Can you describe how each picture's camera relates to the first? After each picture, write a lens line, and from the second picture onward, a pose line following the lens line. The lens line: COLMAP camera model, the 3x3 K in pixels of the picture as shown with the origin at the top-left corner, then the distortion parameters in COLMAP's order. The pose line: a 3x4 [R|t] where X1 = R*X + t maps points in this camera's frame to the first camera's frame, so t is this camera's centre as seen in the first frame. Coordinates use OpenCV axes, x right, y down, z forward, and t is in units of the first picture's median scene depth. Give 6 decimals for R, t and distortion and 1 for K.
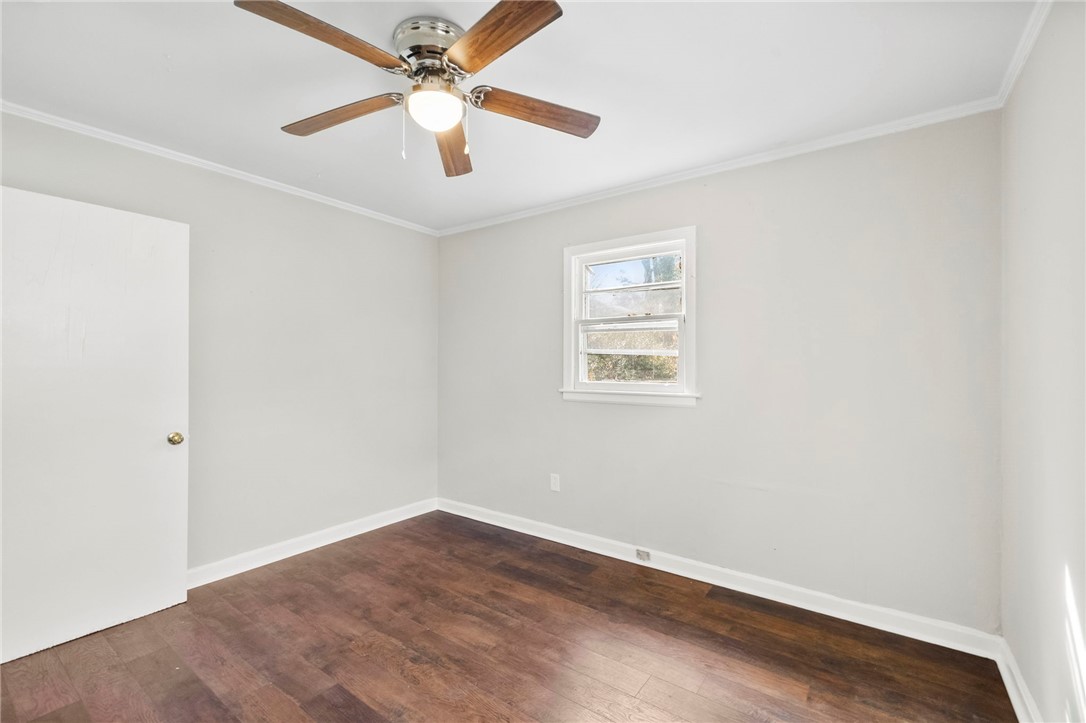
lens RADIAL K [[468.2, 0, 543.4], [0, 468.2, 371.2], [0, 0, 1]] dist [0.001376, 0.000045]
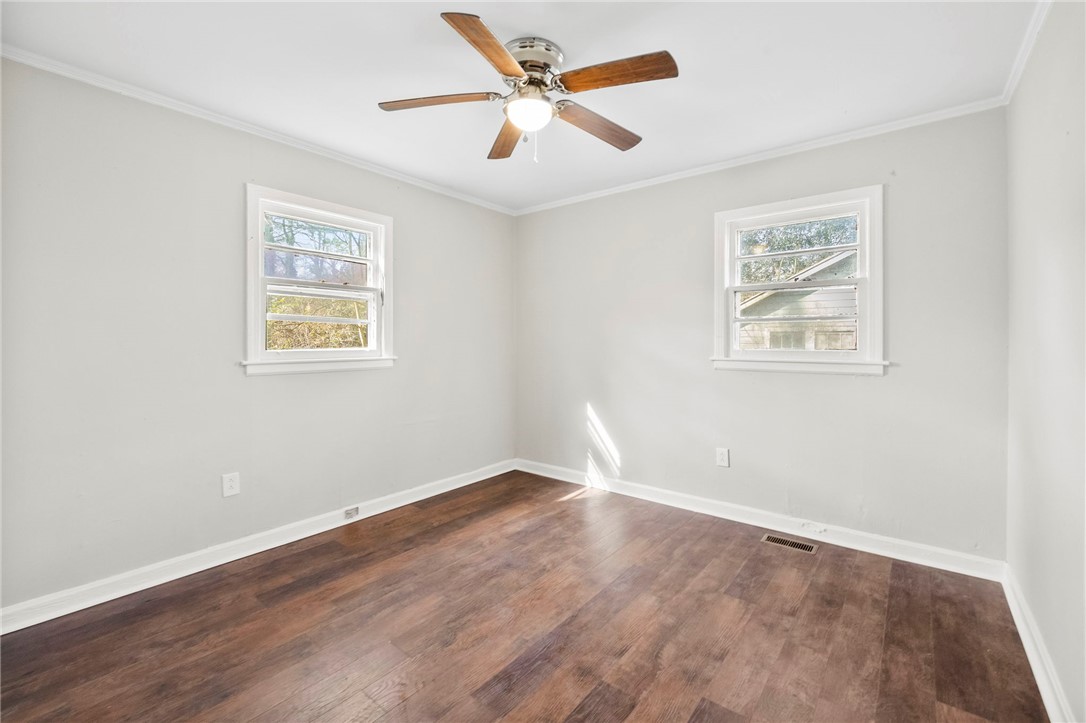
lens RADIAL K [[465.0, 0, 540.7], [0, 465.0, 350.6], [0, 0, 1]] dist [0.000958, 0.000123]
pose [[0.051496, -0.023680, 0.998392, -0.933566], [0.014482, 0.999631, 0.022962, 0.011865], [-0.998568, 0.013276, 0.051820, 0.601950]]
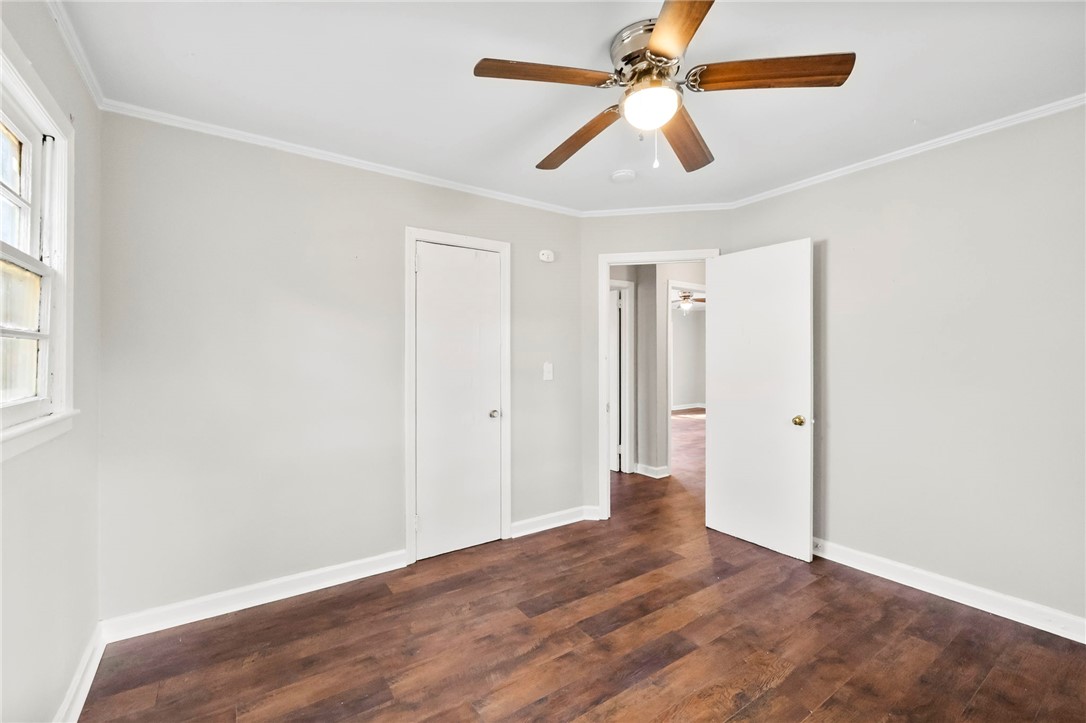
lens RADIAL K [[463.4, 0, 542.4], [0, 463.4, 358.8], [0, 0, 1]] dist [-0.000650, 0.000126]
pose [[-0.329704, 0.002724, -0.944080, 0.527158], [-0.010771, 0.999920, 0.006647, -0.013332], [0.944023, 0.012360, -0.329649, 0.735740]]
